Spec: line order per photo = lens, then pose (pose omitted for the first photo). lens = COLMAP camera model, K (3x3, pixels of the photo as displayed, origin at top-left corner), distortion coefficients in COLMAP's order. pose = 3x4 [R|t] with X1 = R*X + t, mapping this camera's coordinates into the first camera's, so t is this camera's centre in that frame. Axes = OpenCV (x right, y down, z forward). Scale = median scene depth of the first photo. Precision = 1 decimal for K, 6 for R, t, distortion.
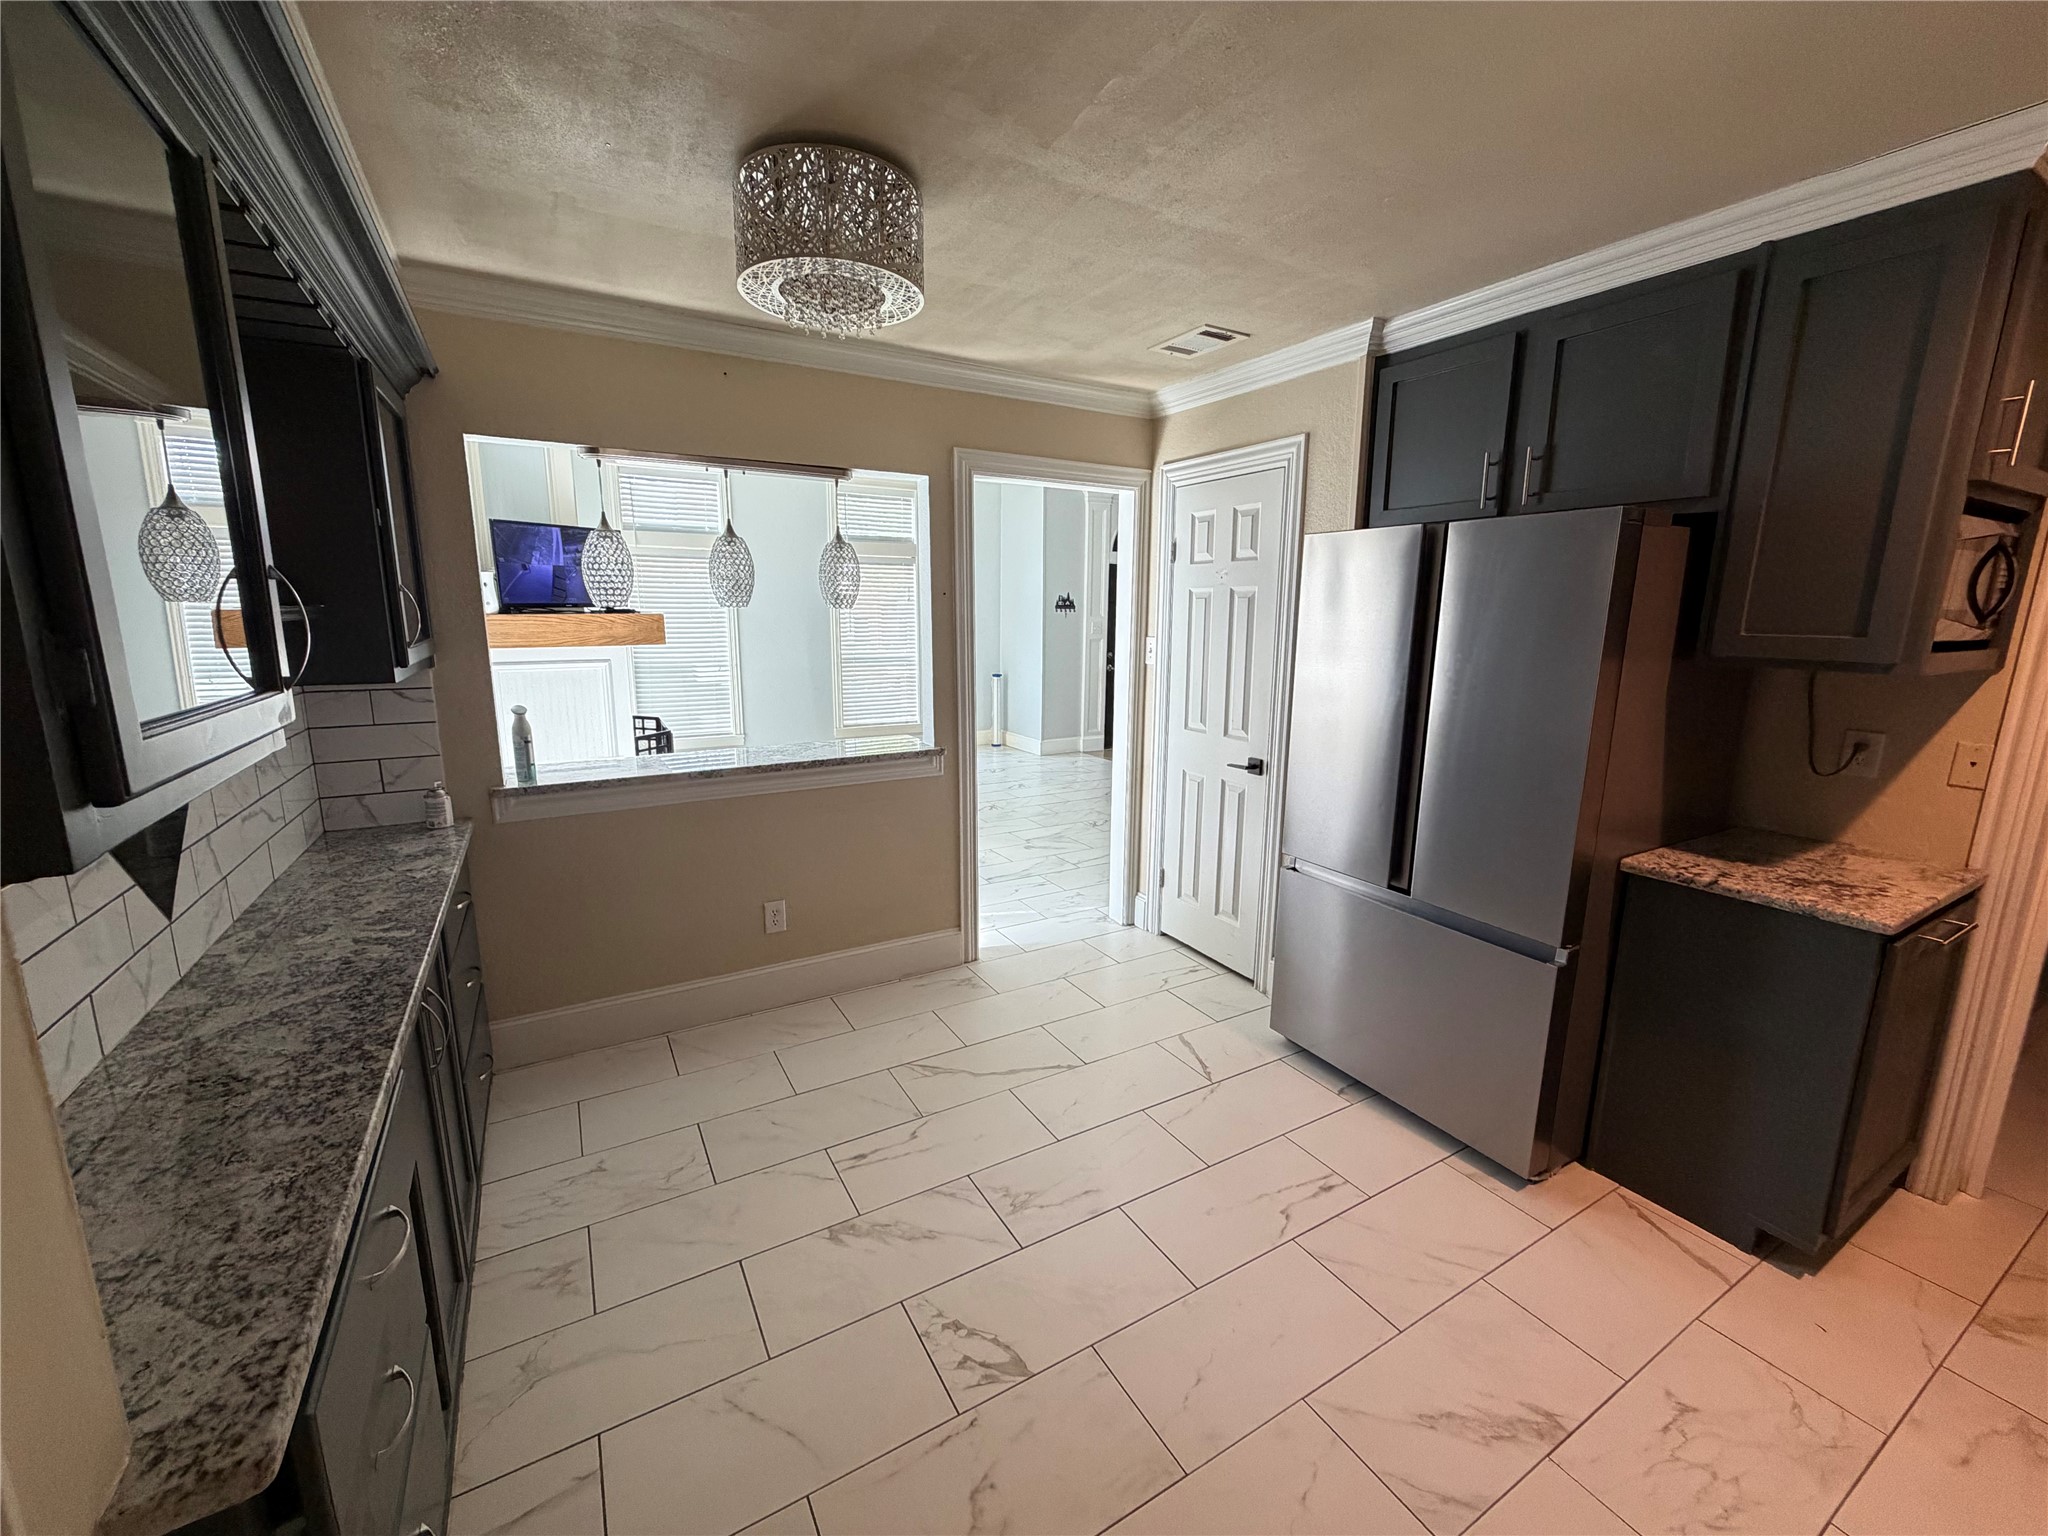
lens RADIAL K [[816.0, 0, 1018.1], [0, 816.0, 765.6], [0, 0, 1]] dist [0.001310, 0.000102]
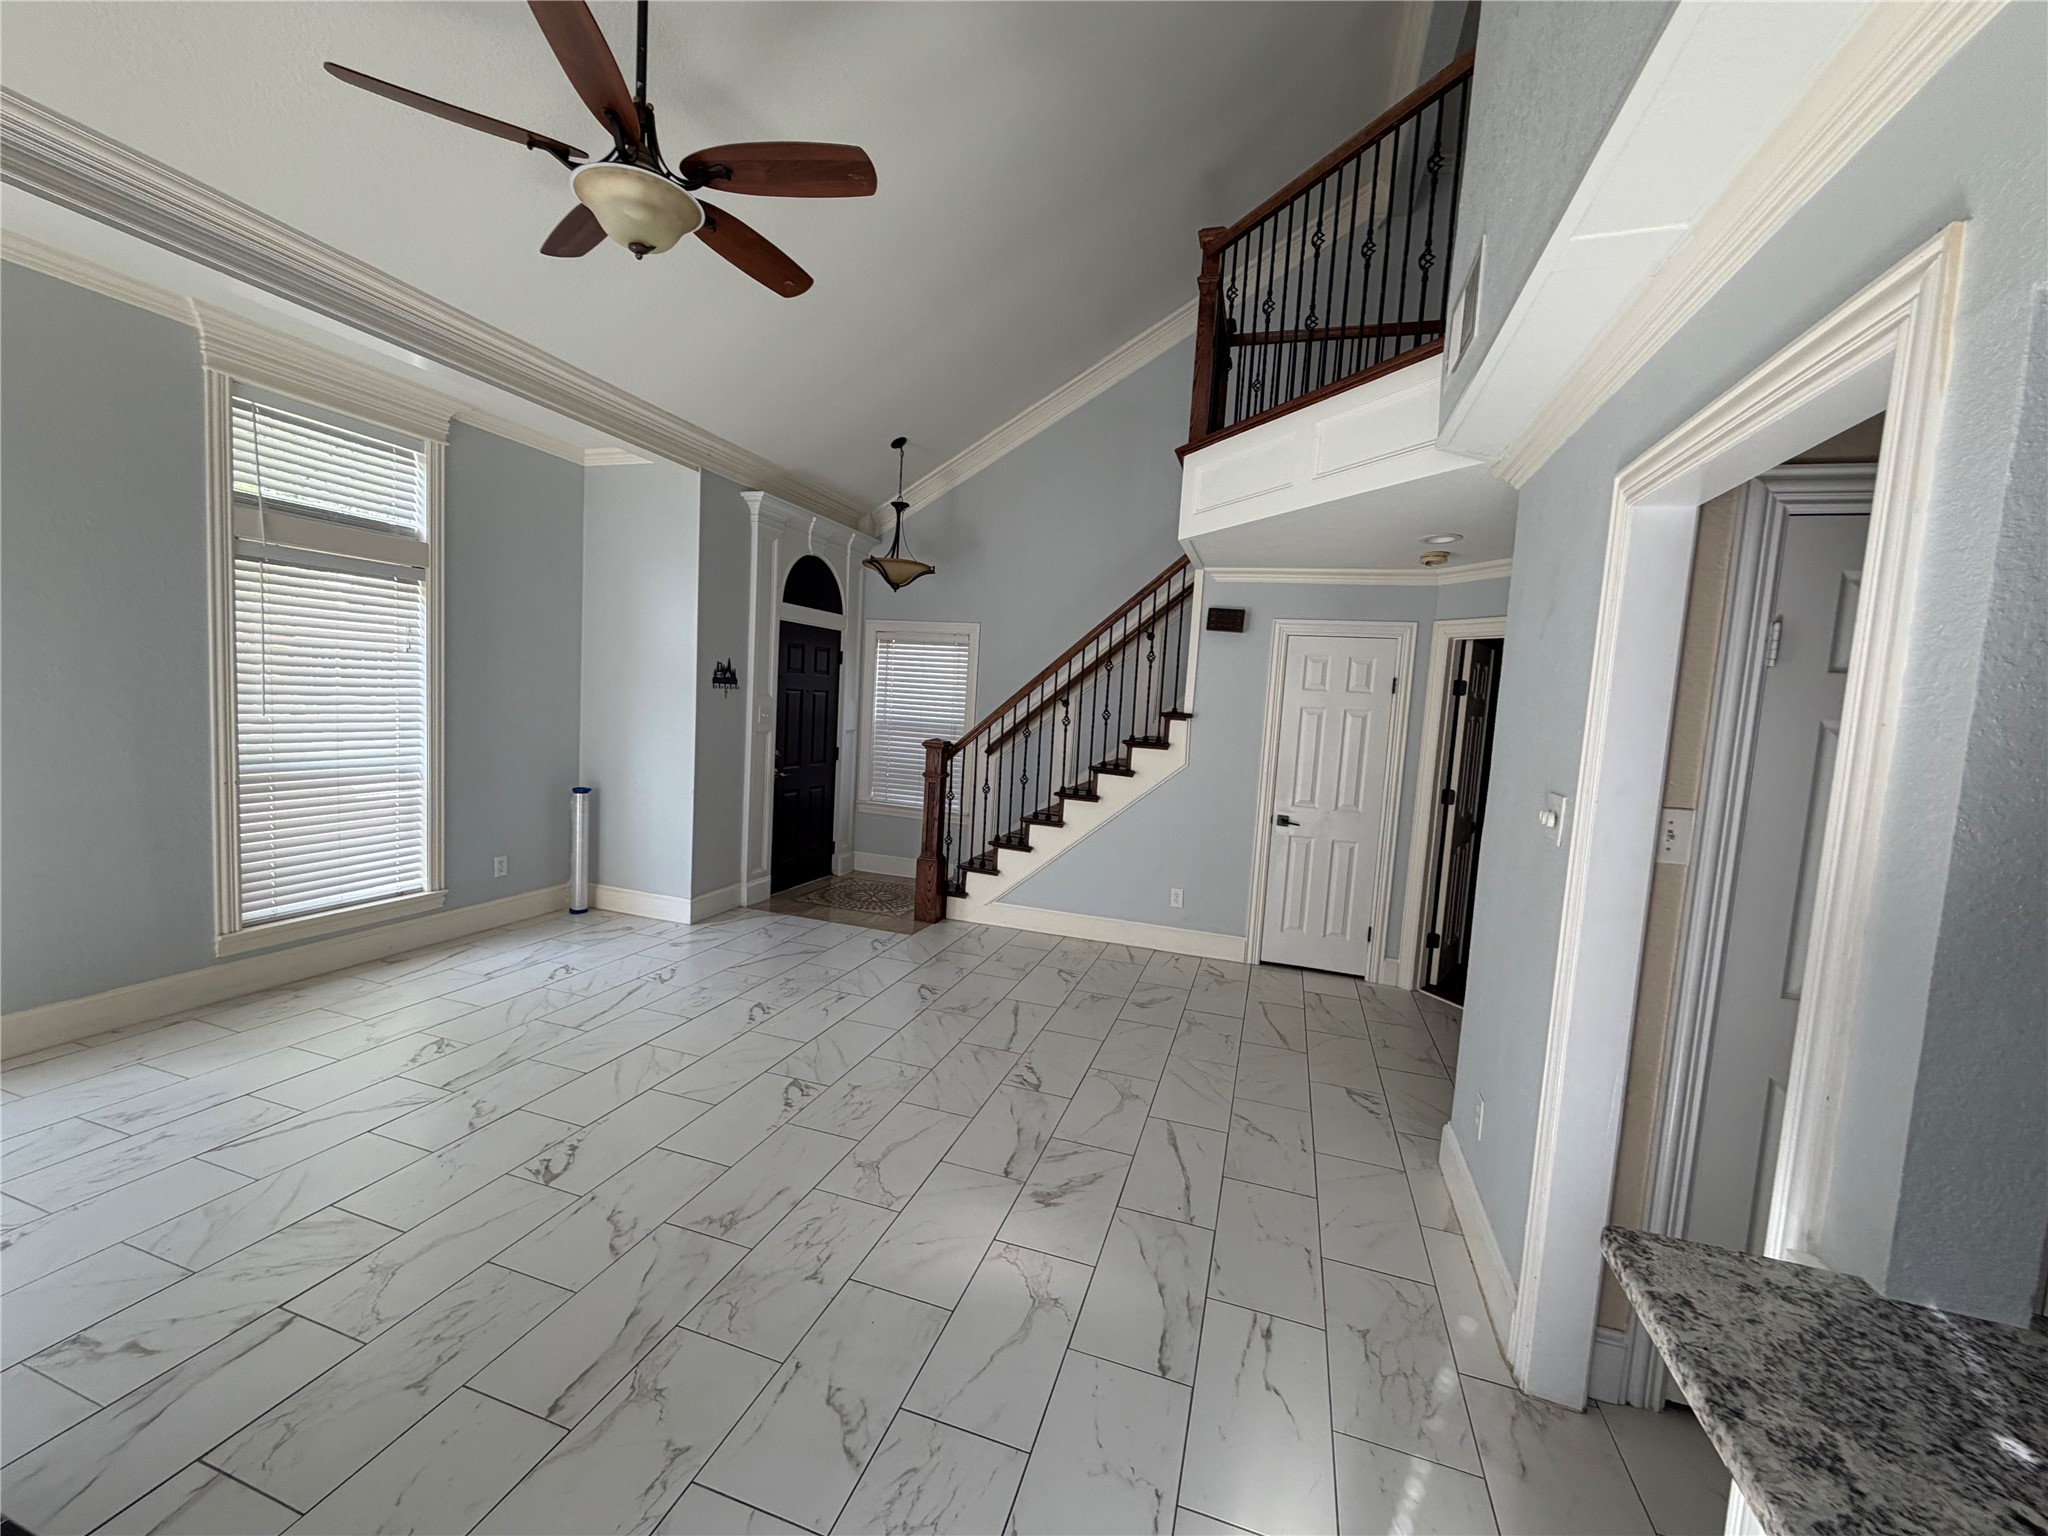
lens RADIAL K [[816.0, 0, 1025.2], [0, 816.0, 772.2], [0, 0, 1]] dist [0.001310, 0.000102]
pose [[0.739479, -0.021954, 0.672821, -0.194406], [0.070187, 0.996535, -0.044625, -0.080665], [-0.669510, 0.080223, 0.738458, 0.389392]]
